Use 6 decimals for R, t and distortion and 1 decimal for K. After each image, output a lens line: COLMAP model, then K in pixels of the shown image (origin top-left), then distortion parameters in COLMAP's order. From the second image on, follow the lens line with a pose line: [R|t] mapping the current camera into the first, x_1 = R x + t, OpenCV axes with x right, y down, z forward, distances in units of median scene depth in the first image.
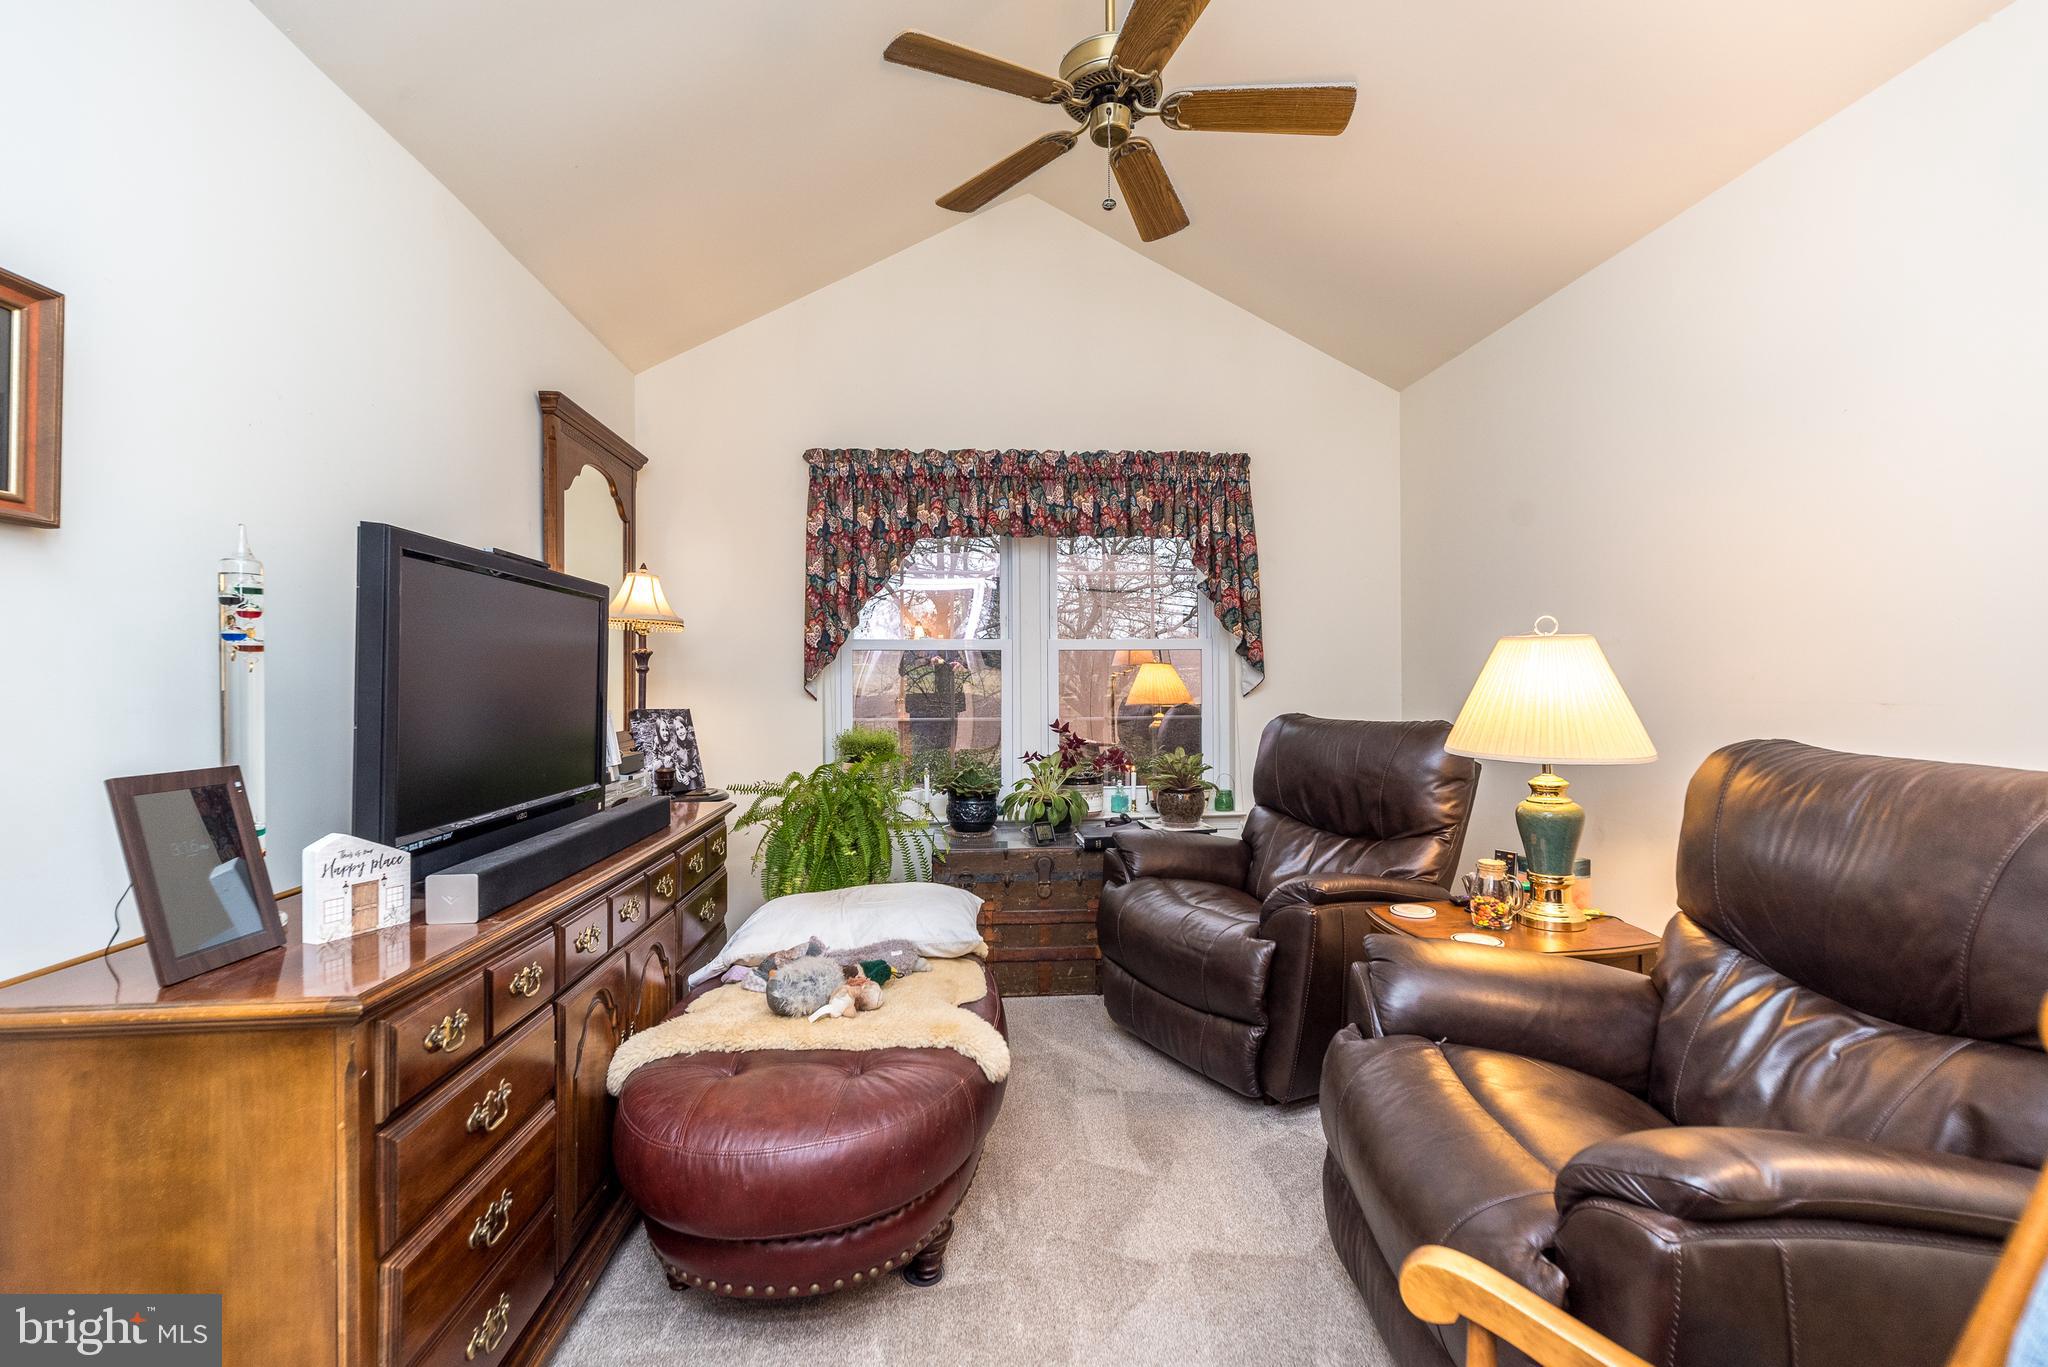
lens RADIAL K [[899.6, 0, 1029.0], [0, 899.6, 684.5], [0, 0, 1]] dist [0.006703, 0.000362]
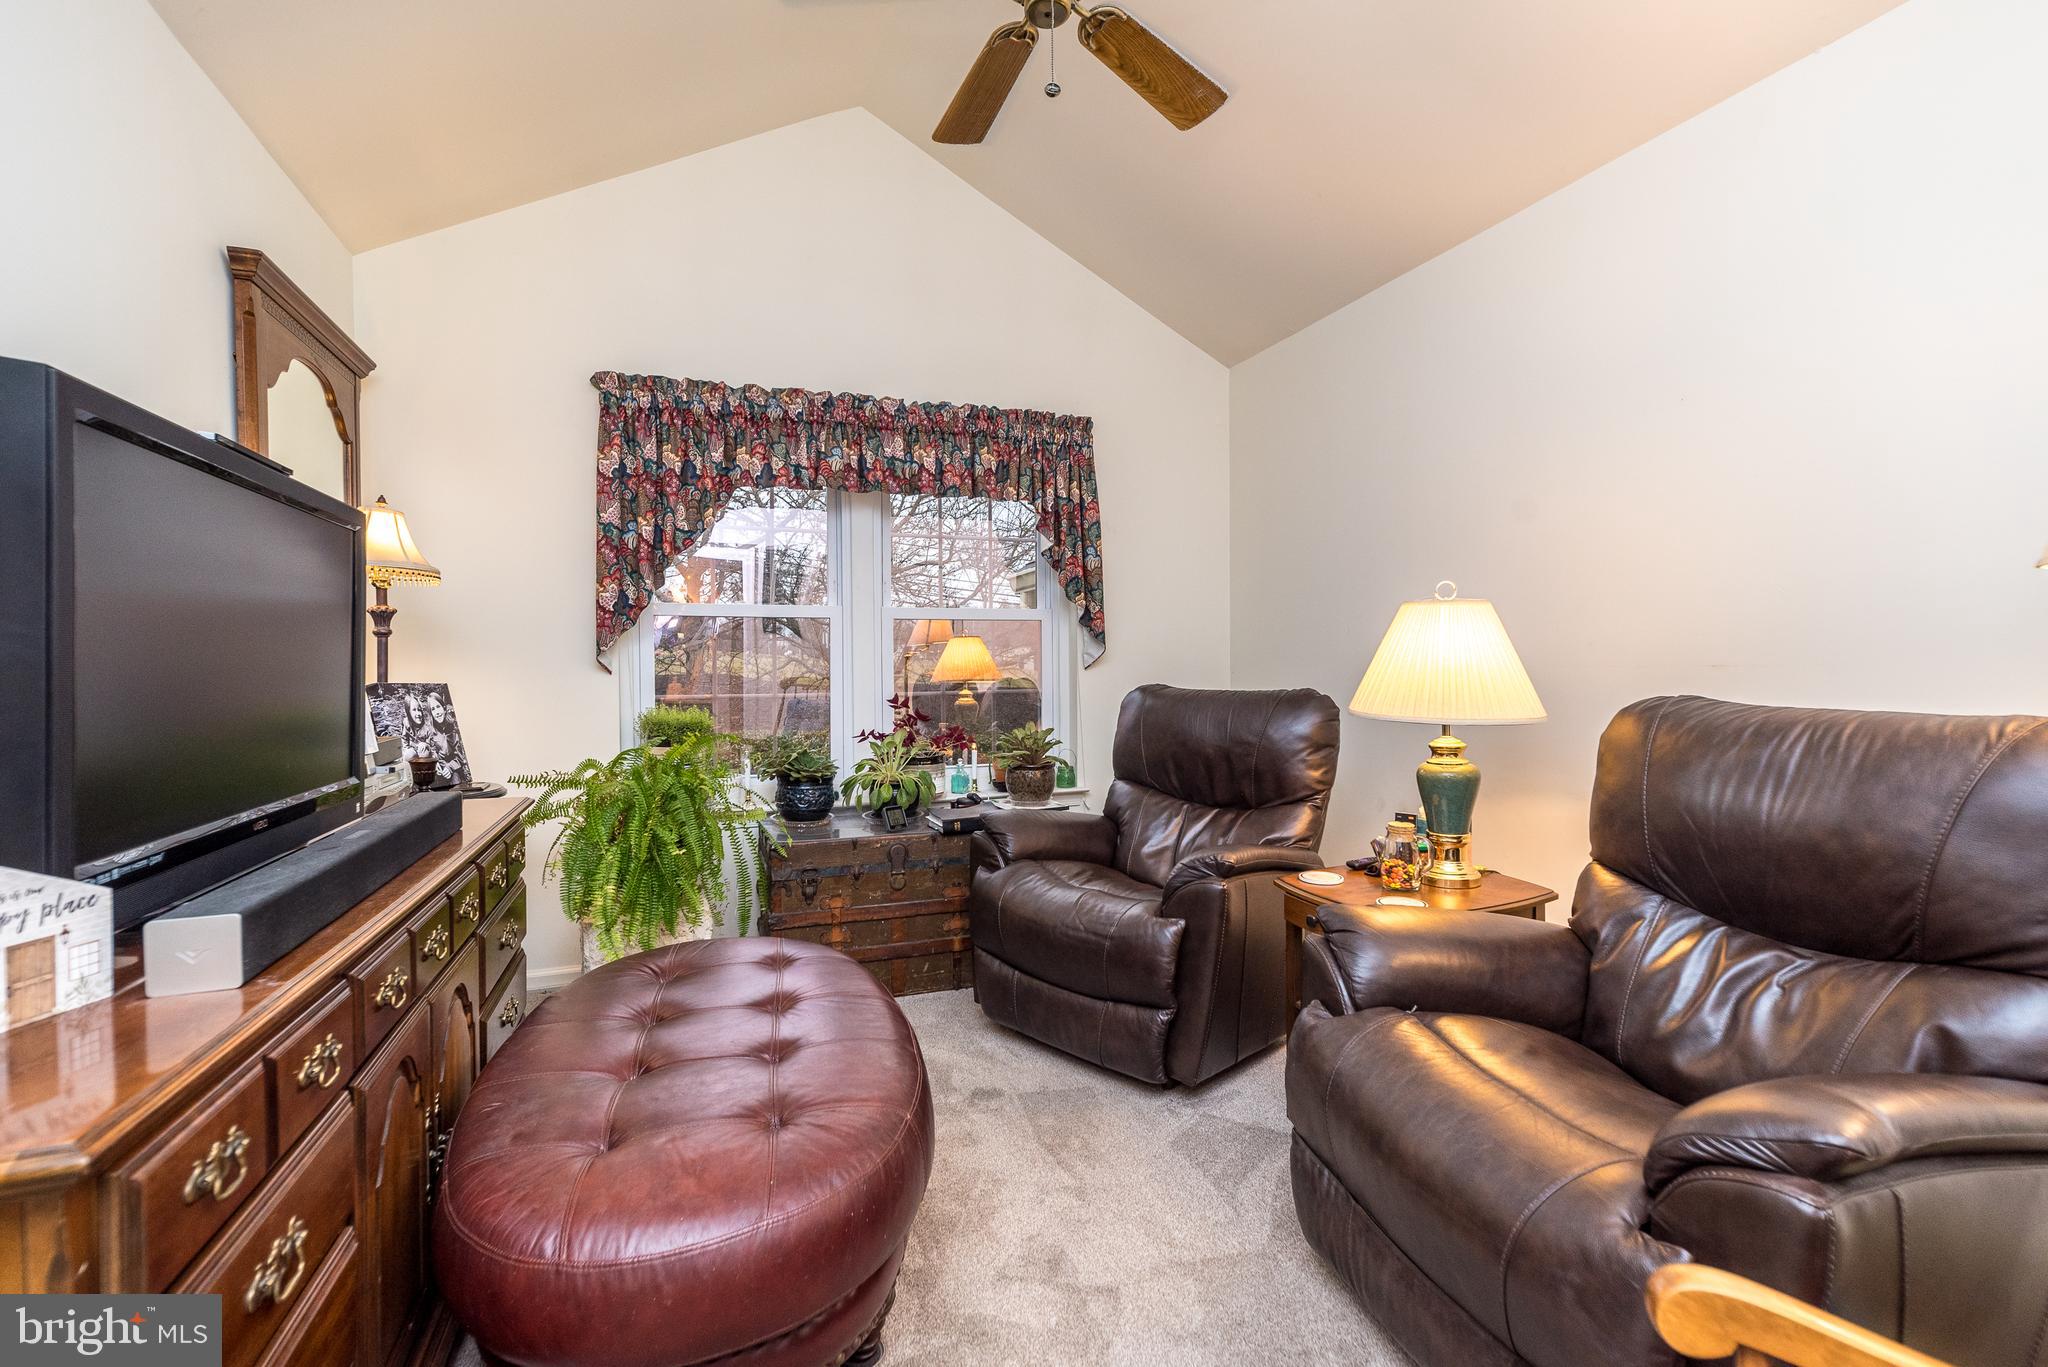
lens RADIAL K [[905.5, 0, 1029.2], [0, 905.5, 683.6], [0, 0, 1]] dist [0.009297, -0.000129]
pose [[0.962854, -0.005739, 0.269960, -0.104341], [0.000889, 0.999836, 0.018084, 0.013898], [-0.270020, -0.017172, 0.962702, 0.092174]]
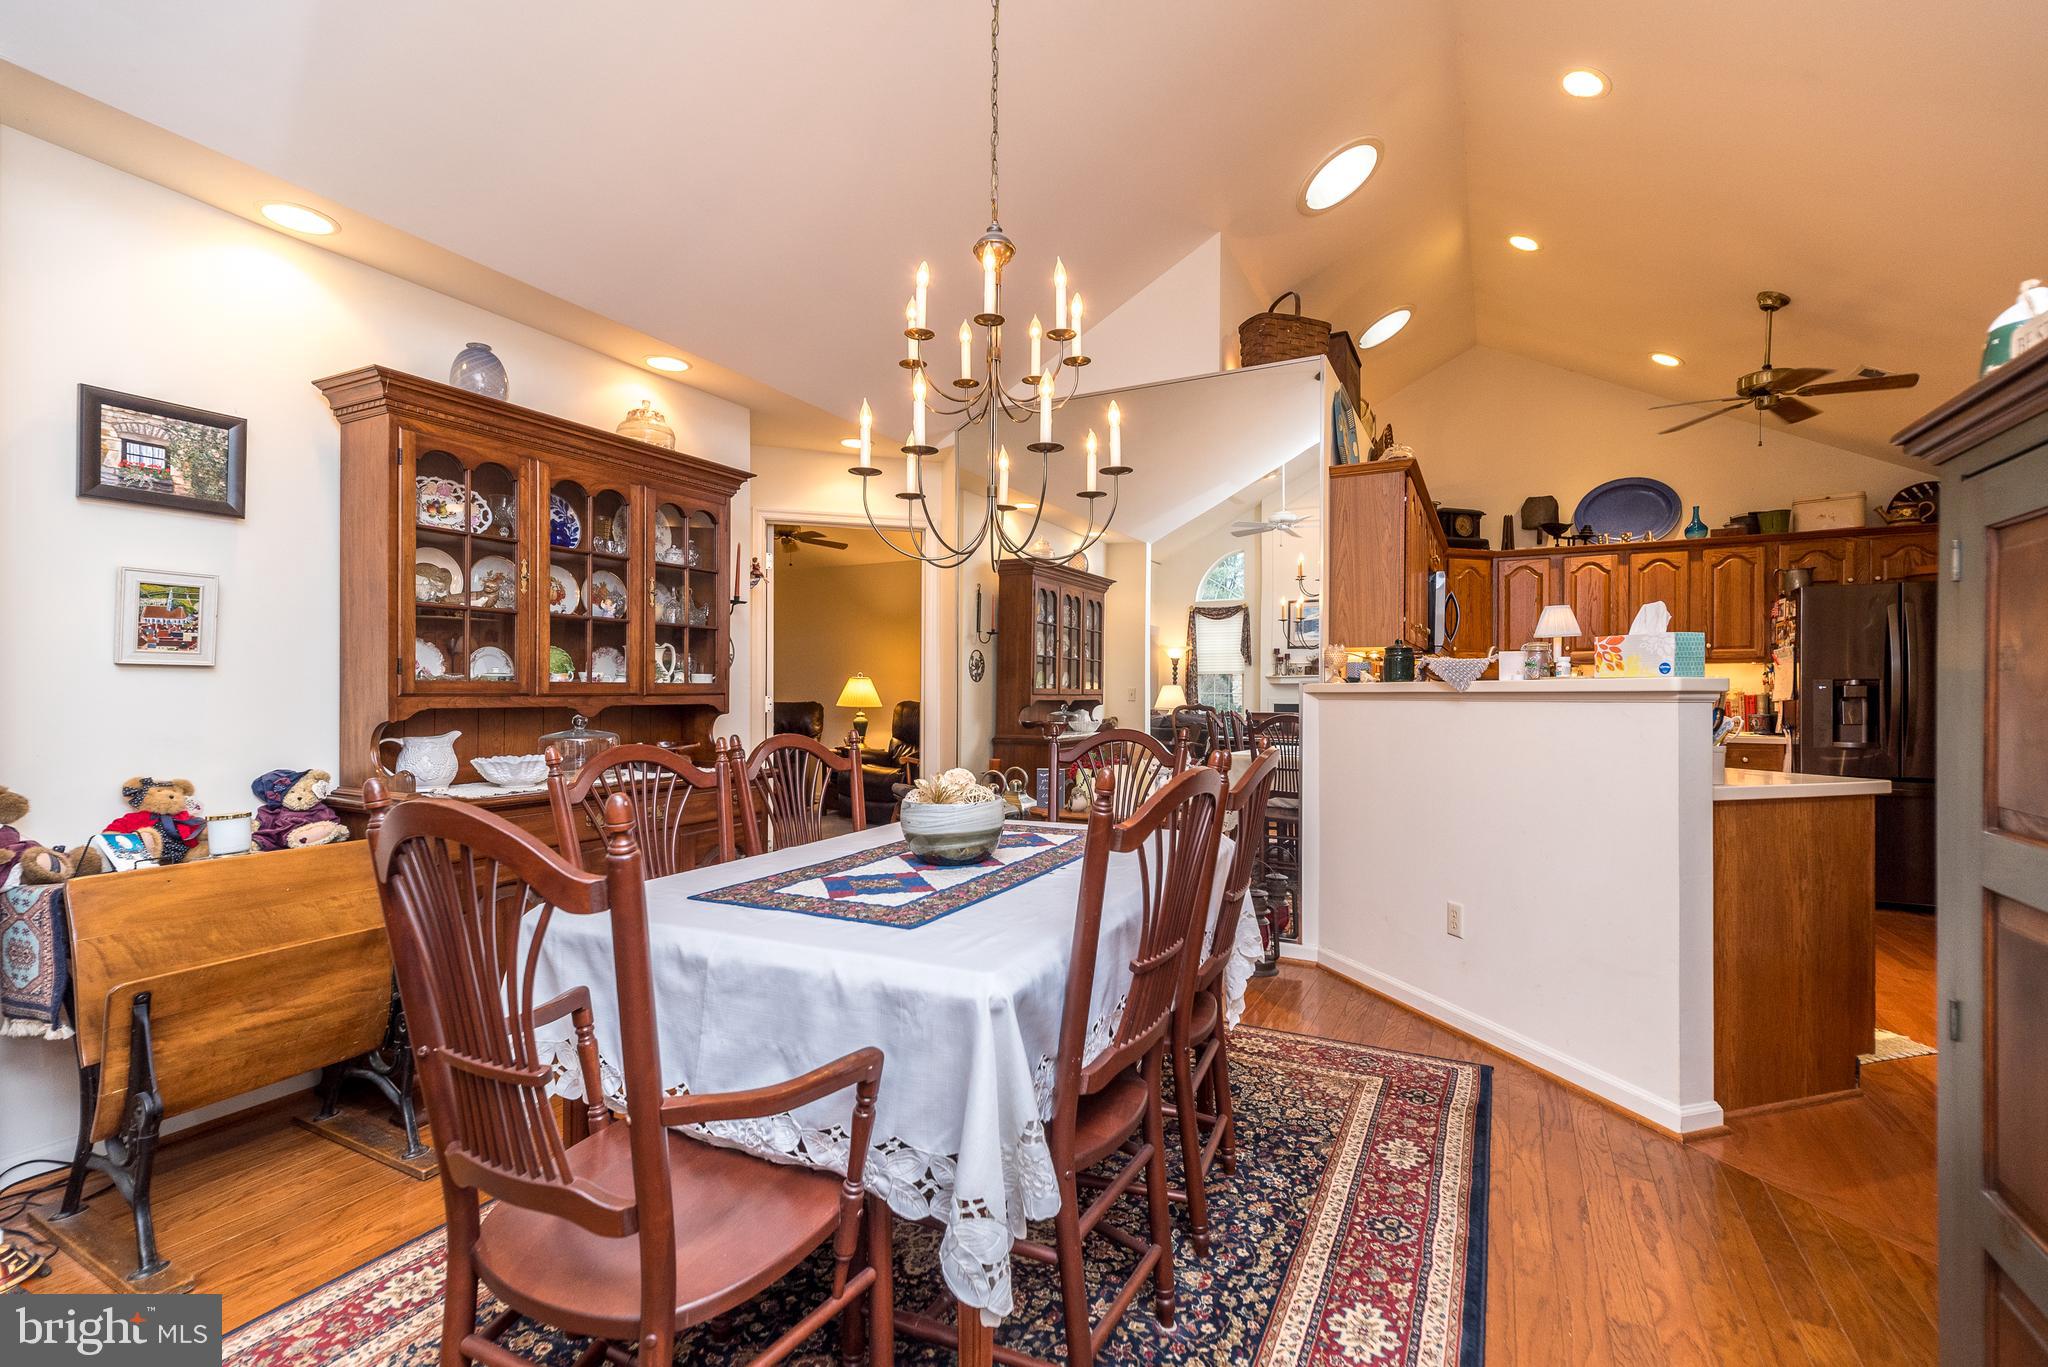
lens RADIAL K [[899.6, 0, 1029.0], [0, 899.6, 684.5], [0, 0, 1]] dist [0.006703, 0.000362]
pose [[0.545382, 0.005839, 0.838167, -1.550590], [-0.004210, 0.999982, -0.004228, -0.004017], [-0.838177, -0.001223, 0.545397, -1.180397]]
